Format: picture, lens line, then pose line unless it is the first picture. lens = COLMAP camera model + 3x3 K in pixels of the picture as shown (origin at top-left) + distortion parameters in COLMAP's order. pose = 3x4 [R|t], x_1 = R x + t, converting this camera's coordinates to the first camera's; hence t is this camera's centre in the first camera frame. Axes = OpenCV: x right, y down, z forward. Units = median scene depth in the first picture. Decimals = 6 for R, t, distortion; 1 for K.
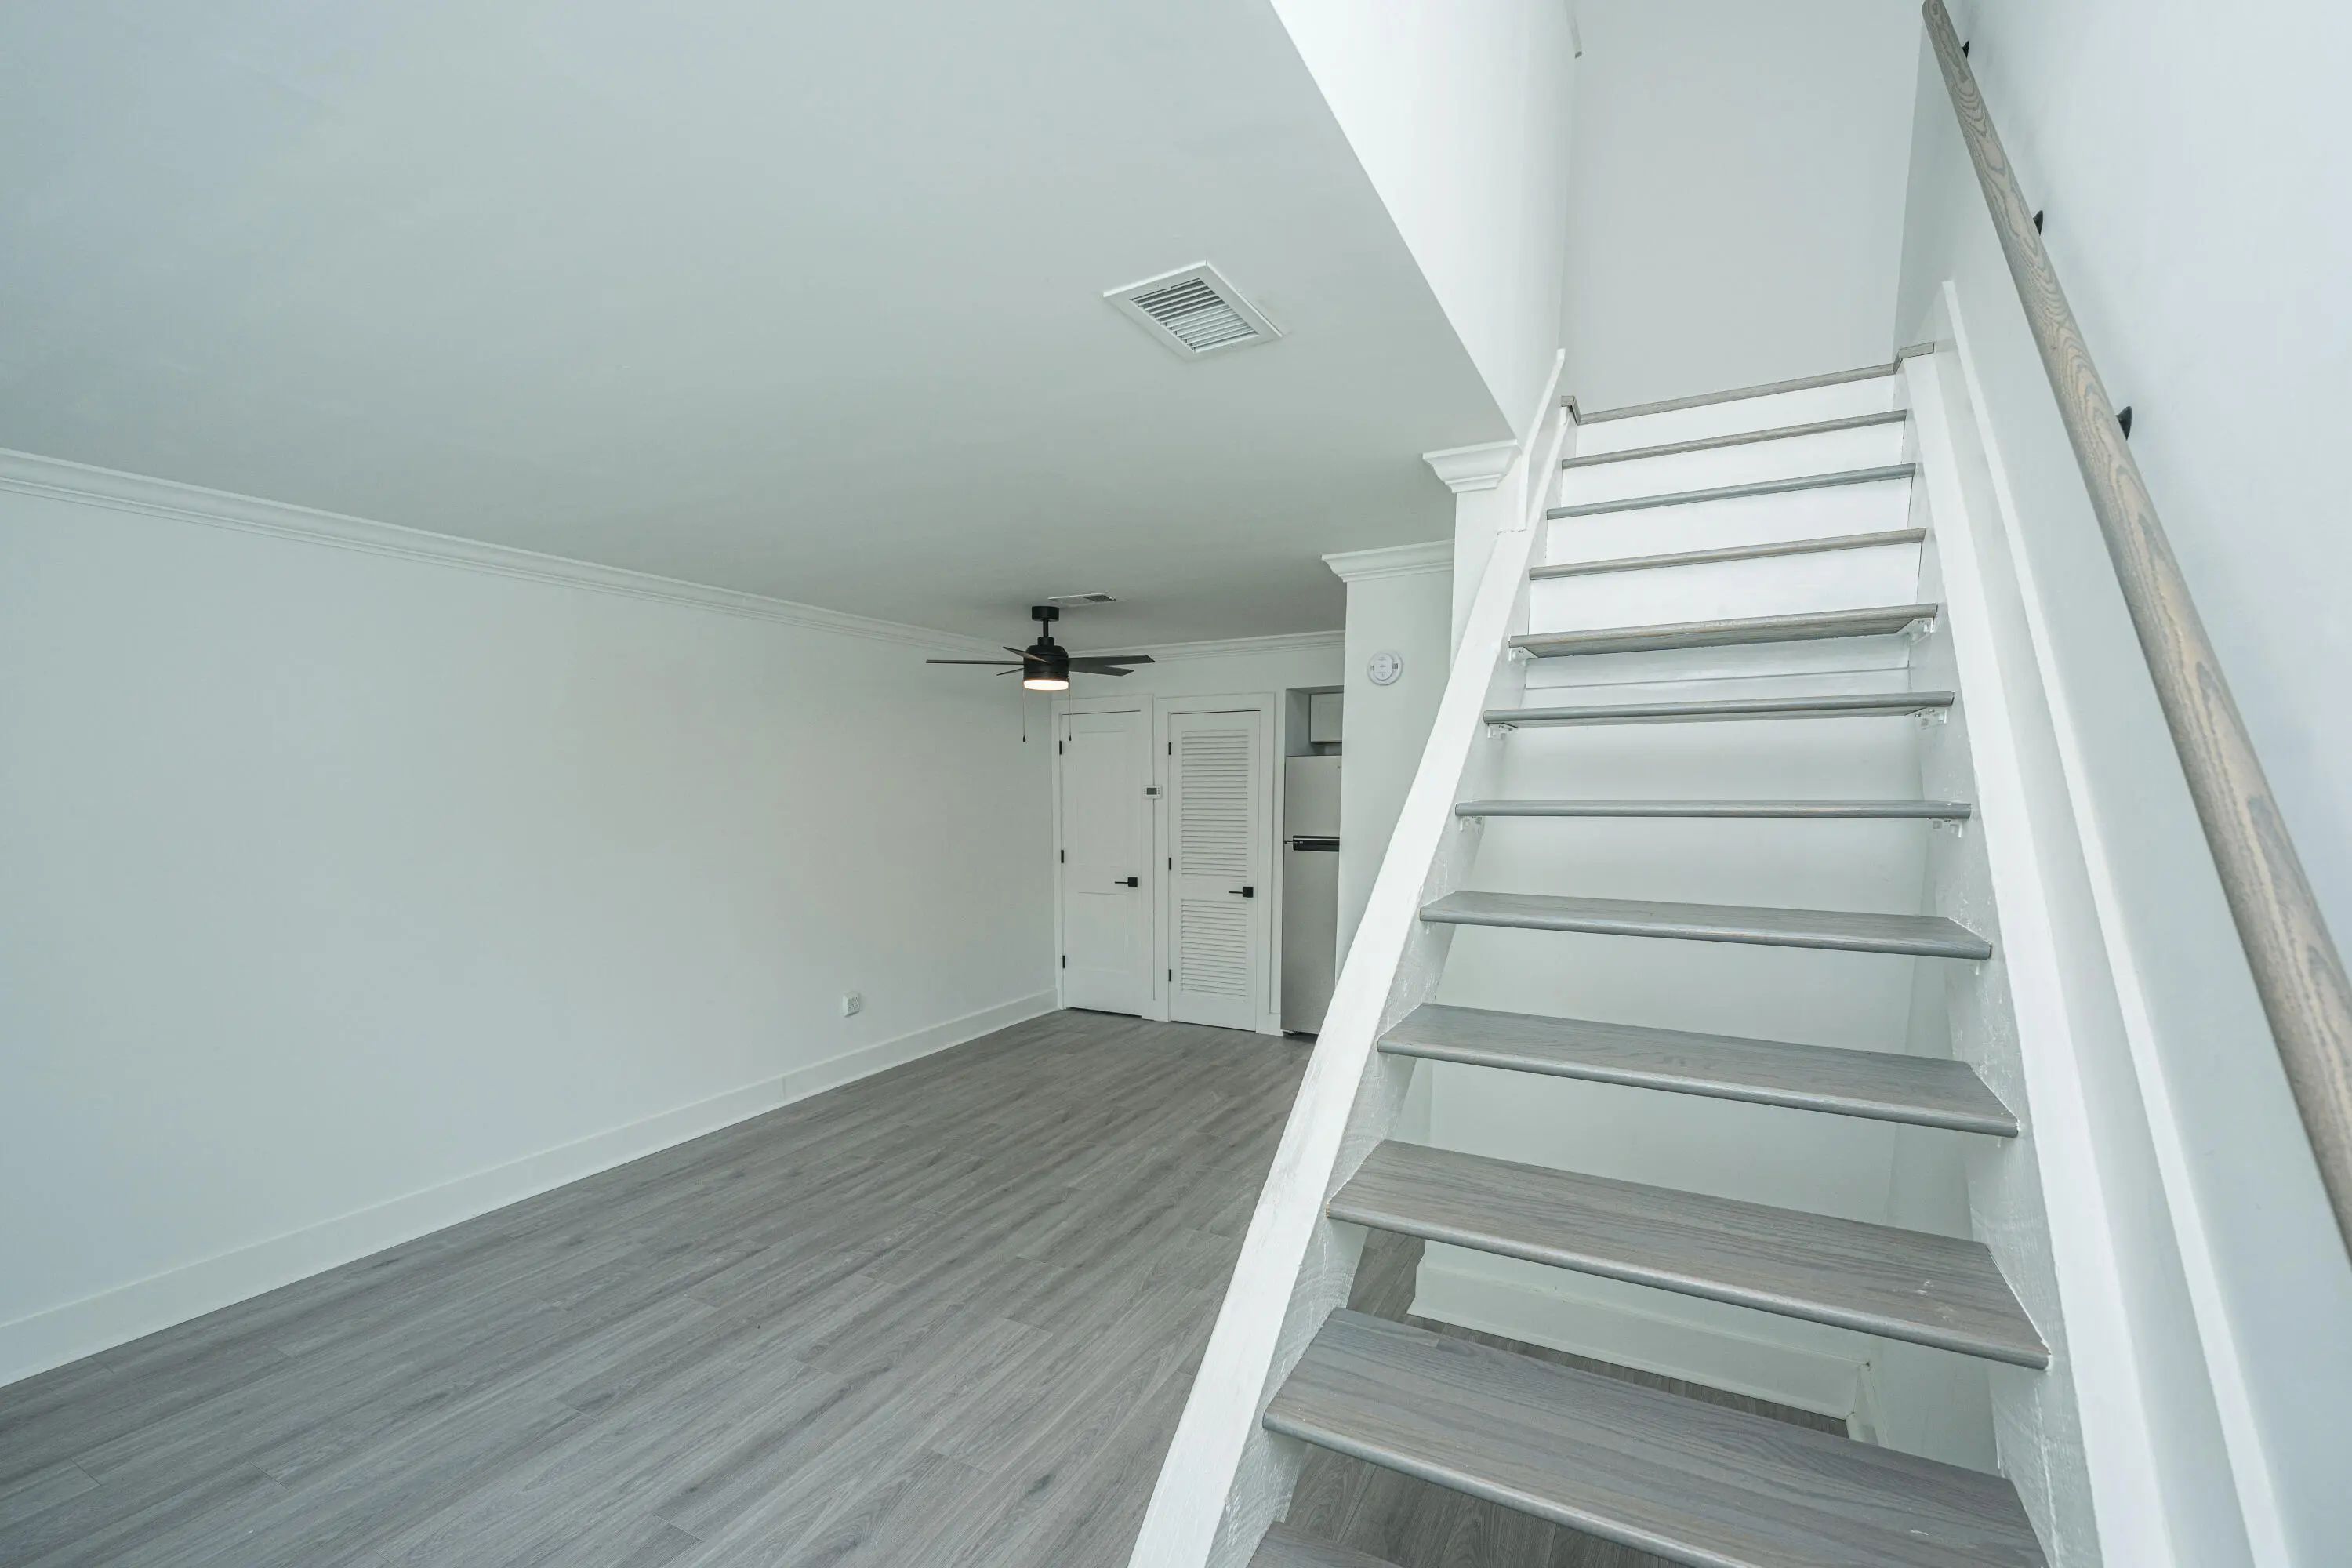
lens RADIAL K [[993.9, 0, 1235.4], [0, 993.9, 872.8], [0, 0, 1]] dist [-0.001939, -0.000647]
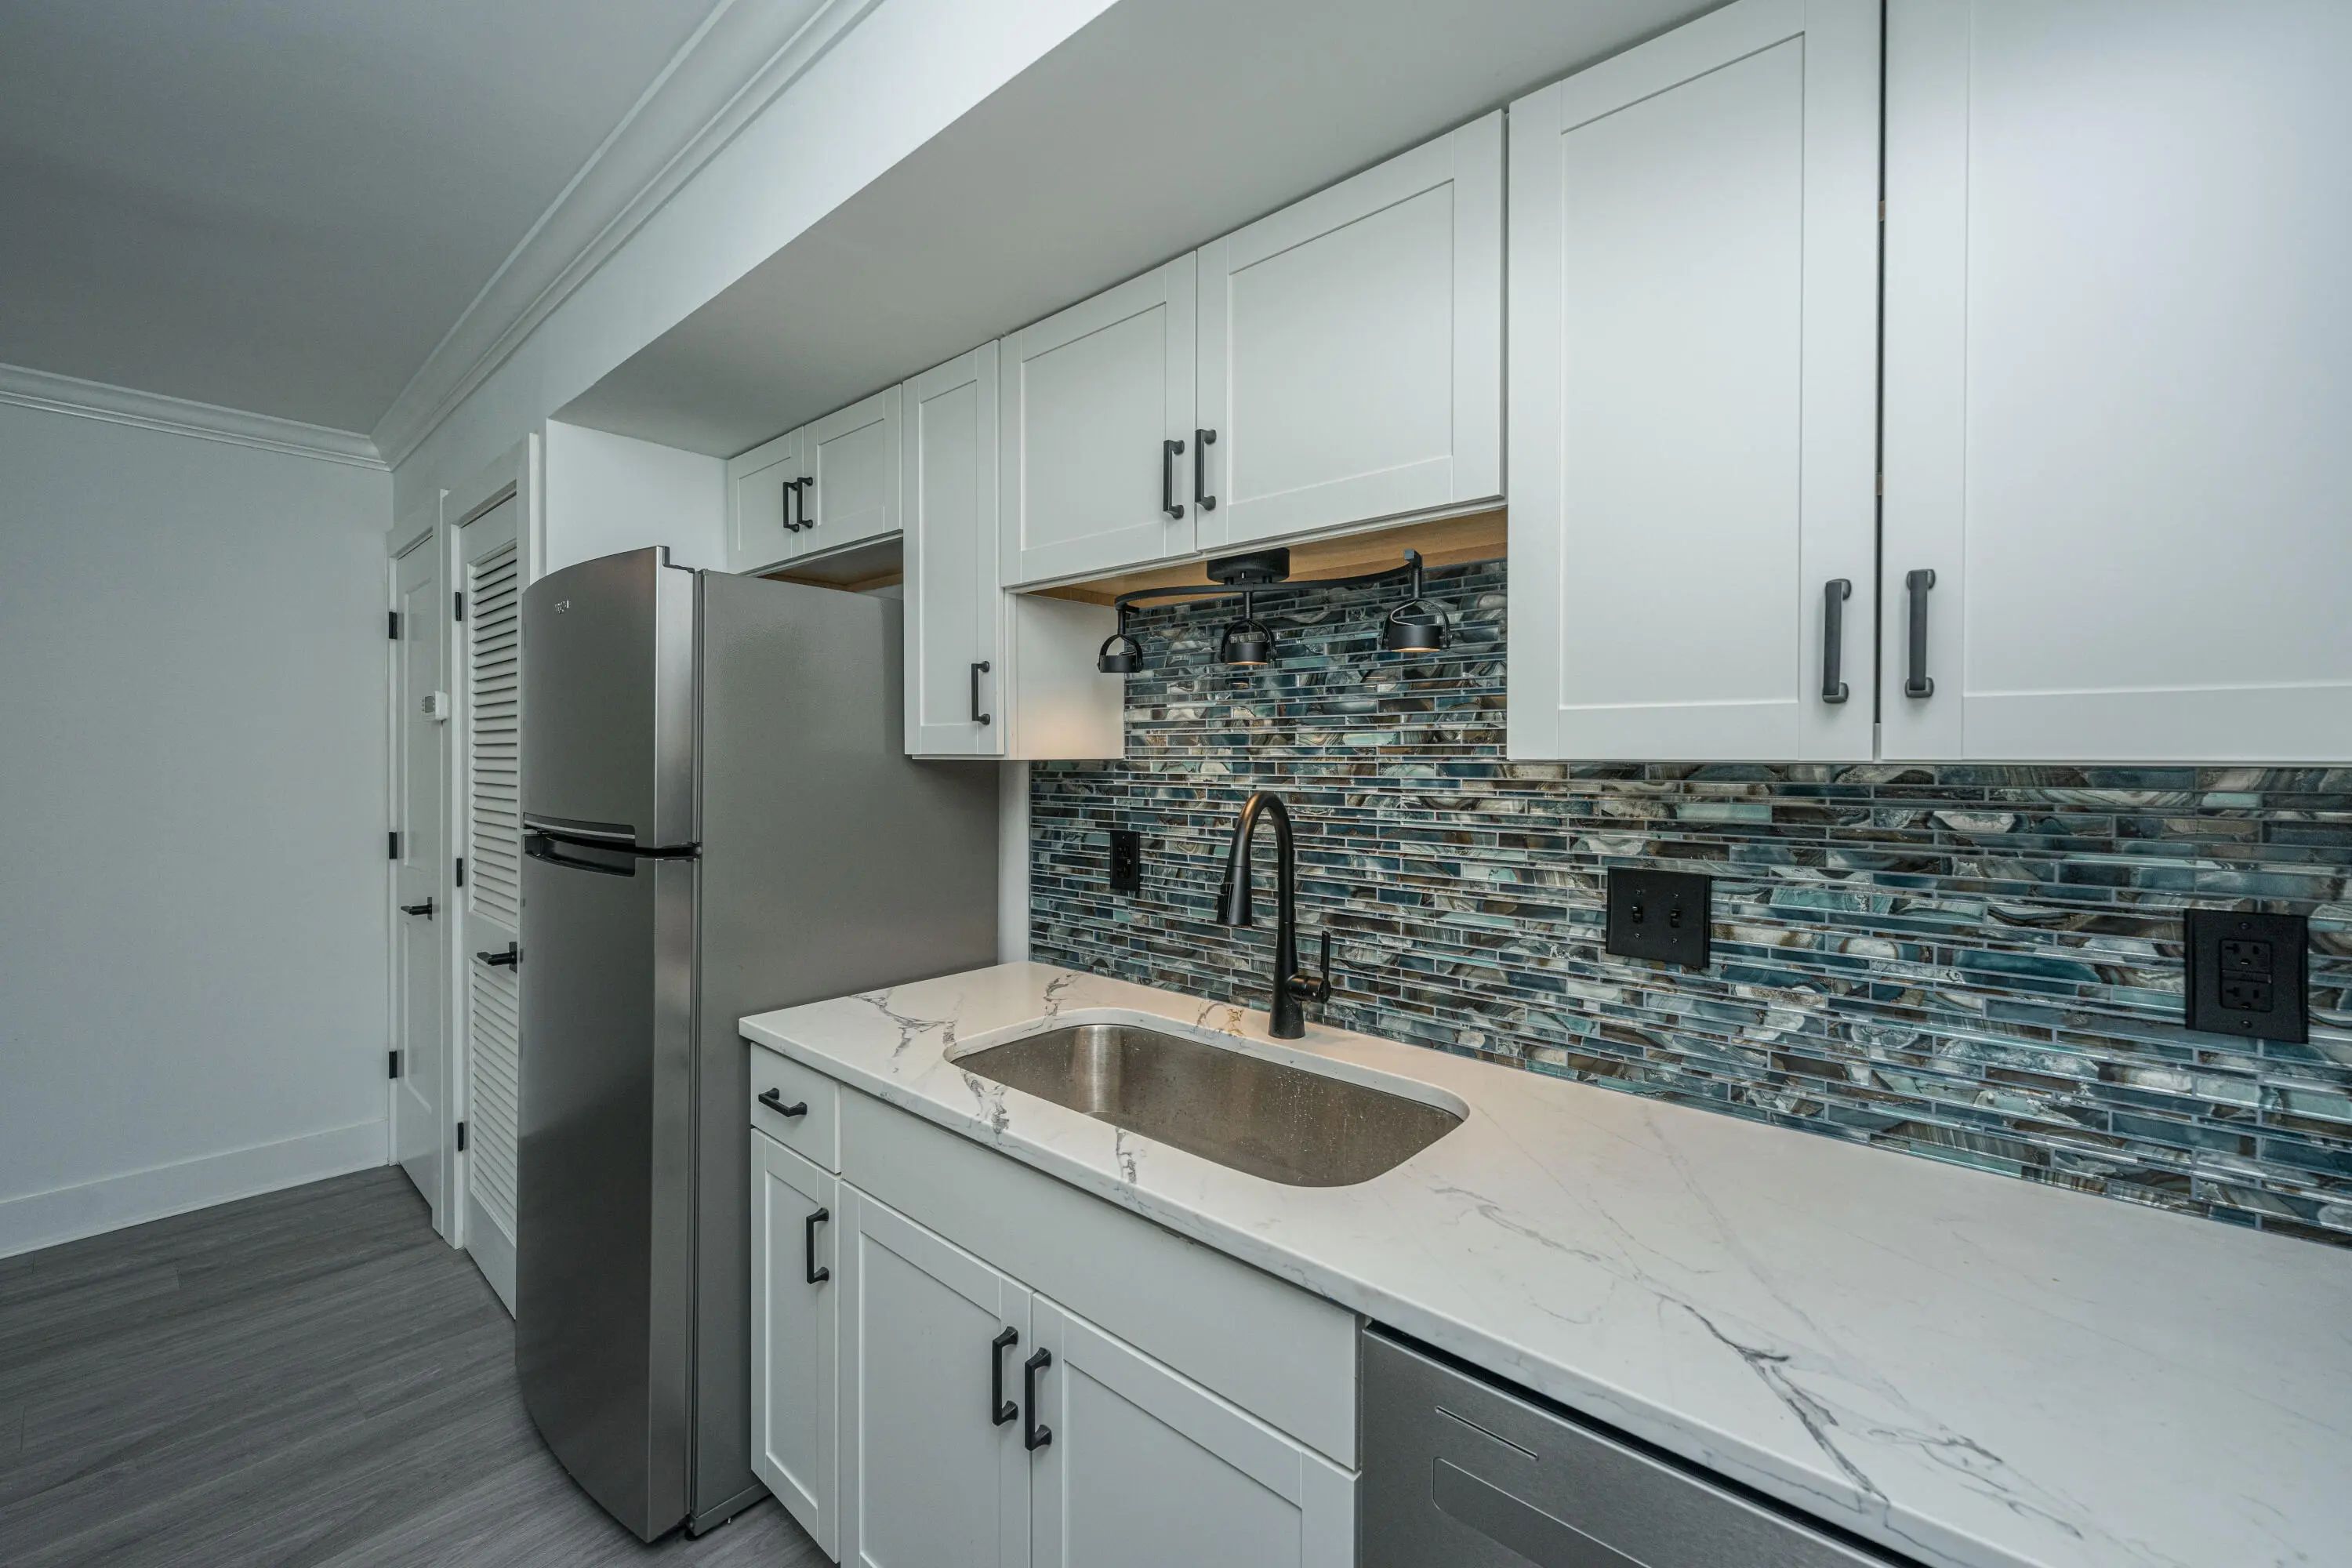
lens RADIAL K [[952.4, 0, 1192.3], [0, 952.4, 756.8], [0, 0, 1]] dist [-0.002189, 0.000124]
pose [[0.960092, 0.000219, -0.279684, 0.575103], [-0.024754, 0.996142, -0.084197, -0.052431], [0.278586, 0.087760, 0.956393, 1.142939]]
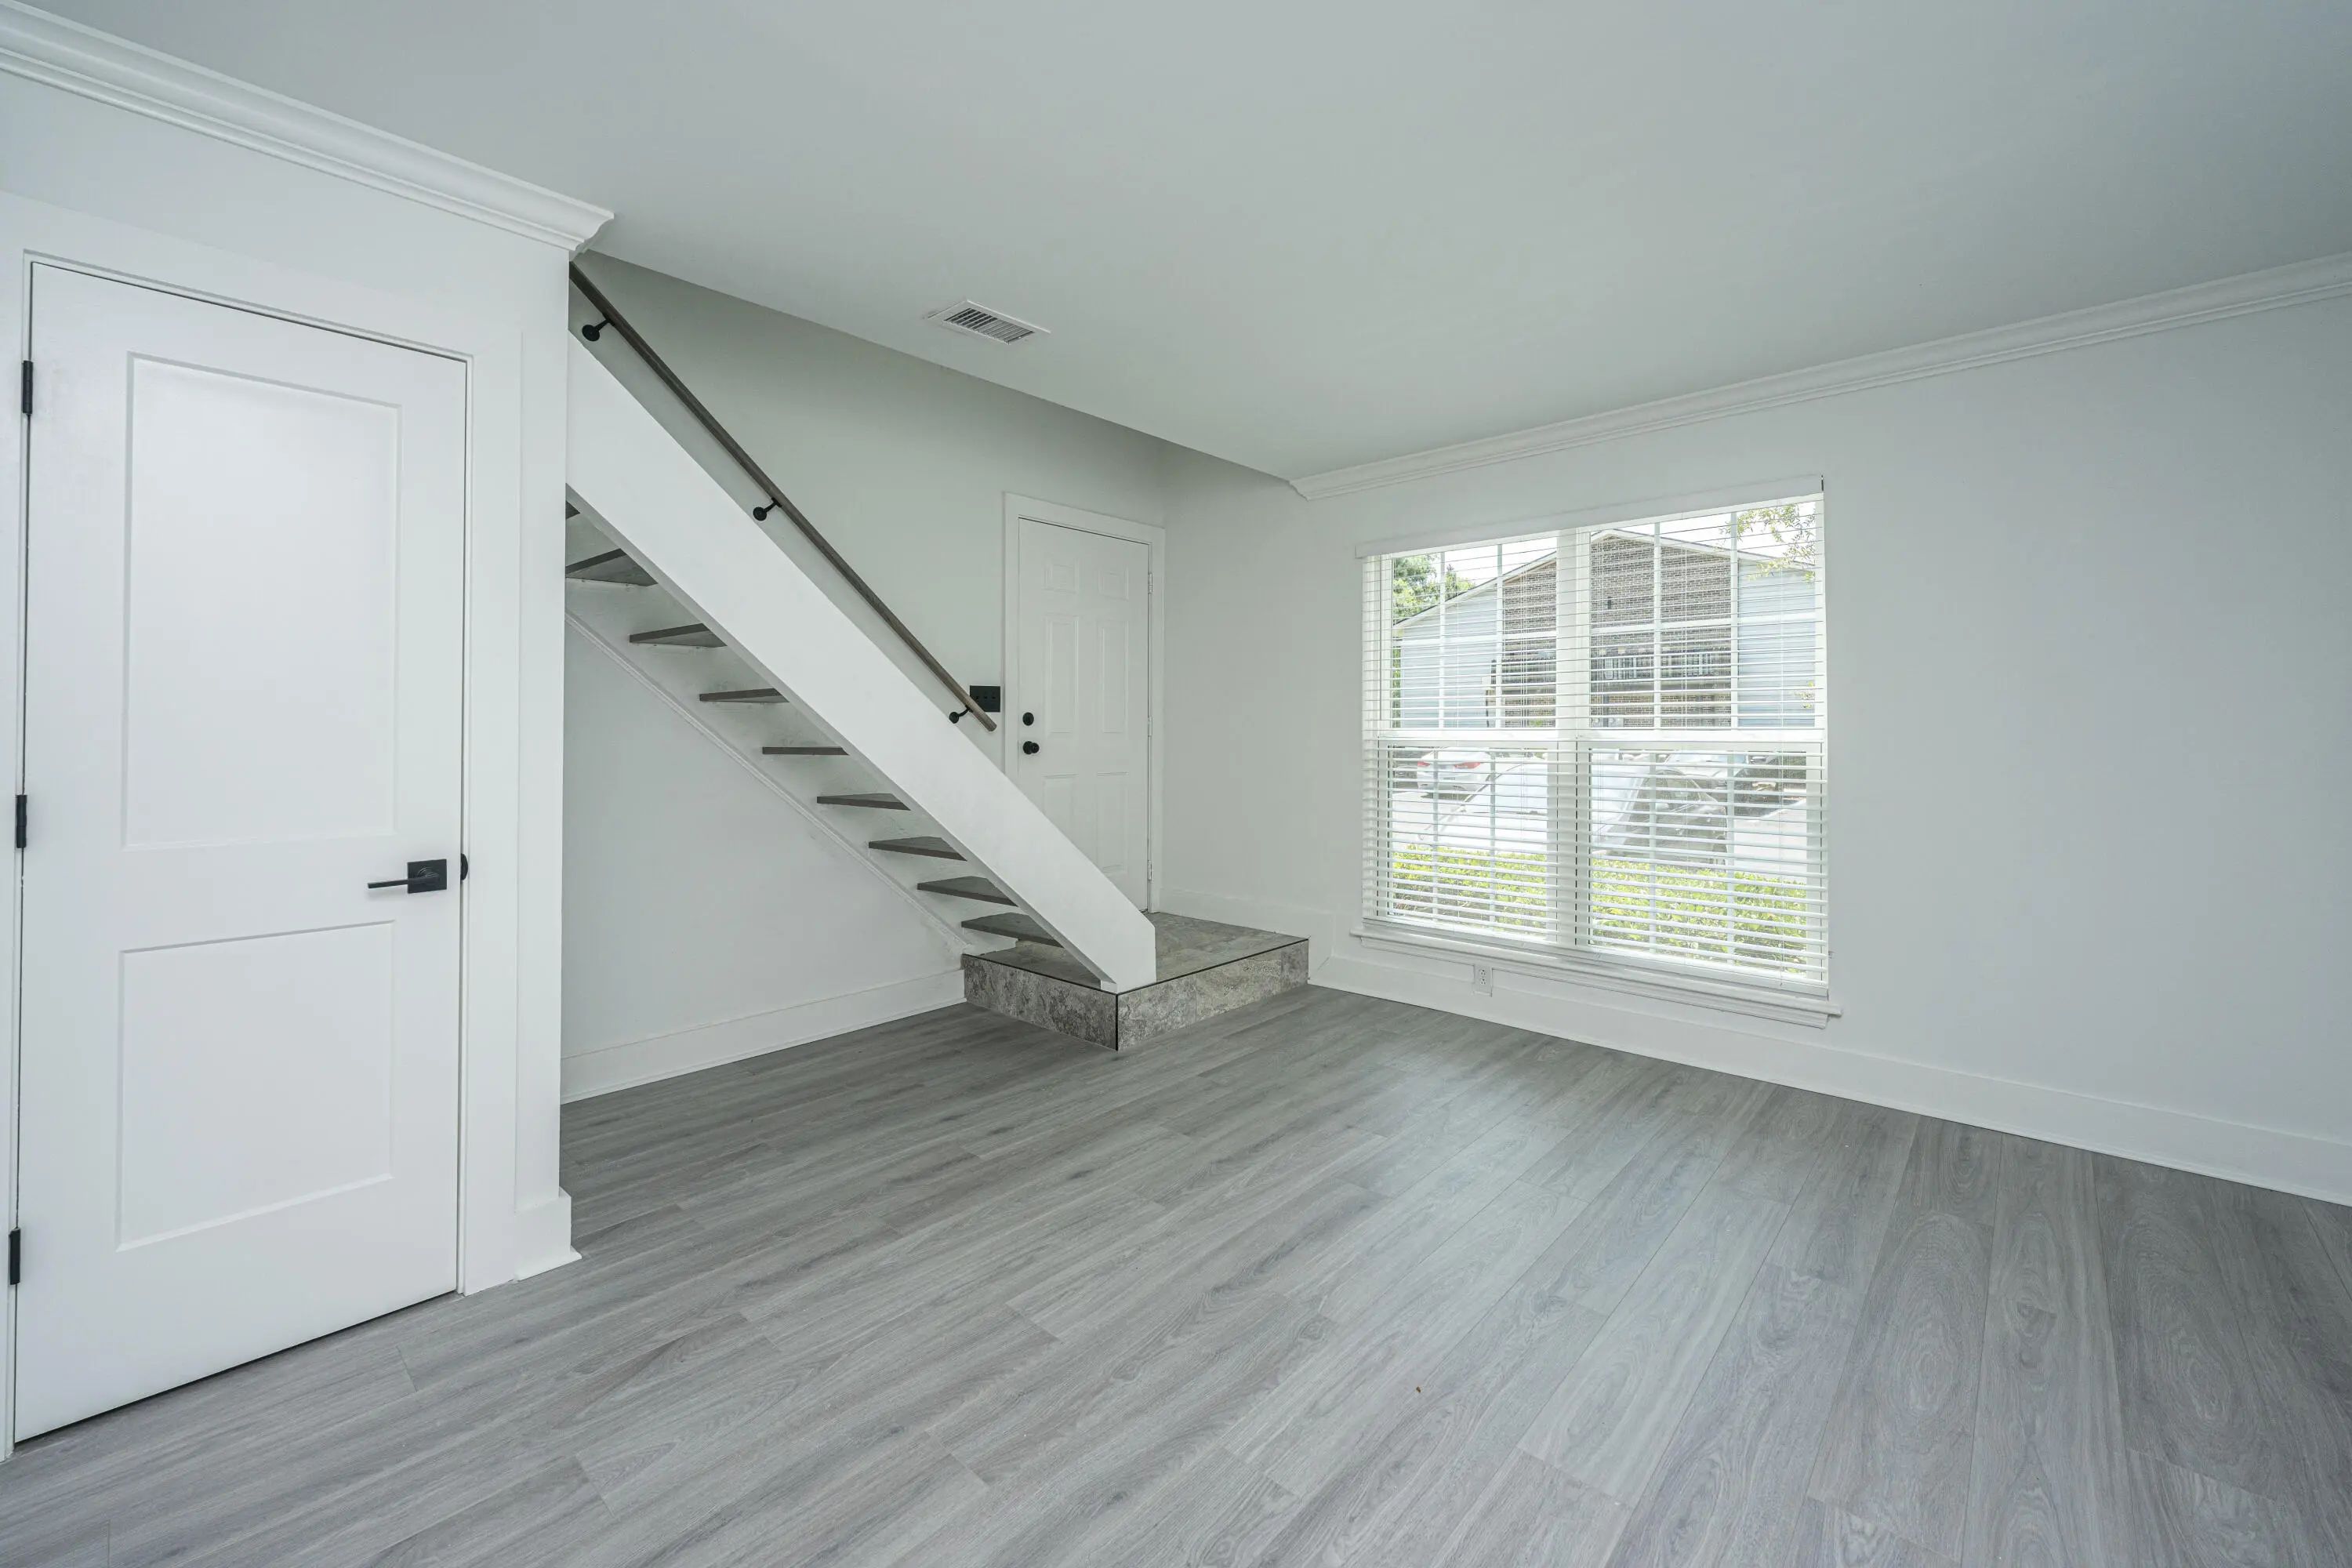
lens RADIAL K [[956.2, 0, 1165.8], [0, 956.2, 722.7], [0, 0, 1]] dist [-0.000796, -0.000130]
pose [[-0.953623, -0.001182, 0.301001, -0.378573], [0.024493, 0.996372, 0.081510, -0.018261], [-0.300005, 0.085102, -0.950134, 1.188194]]
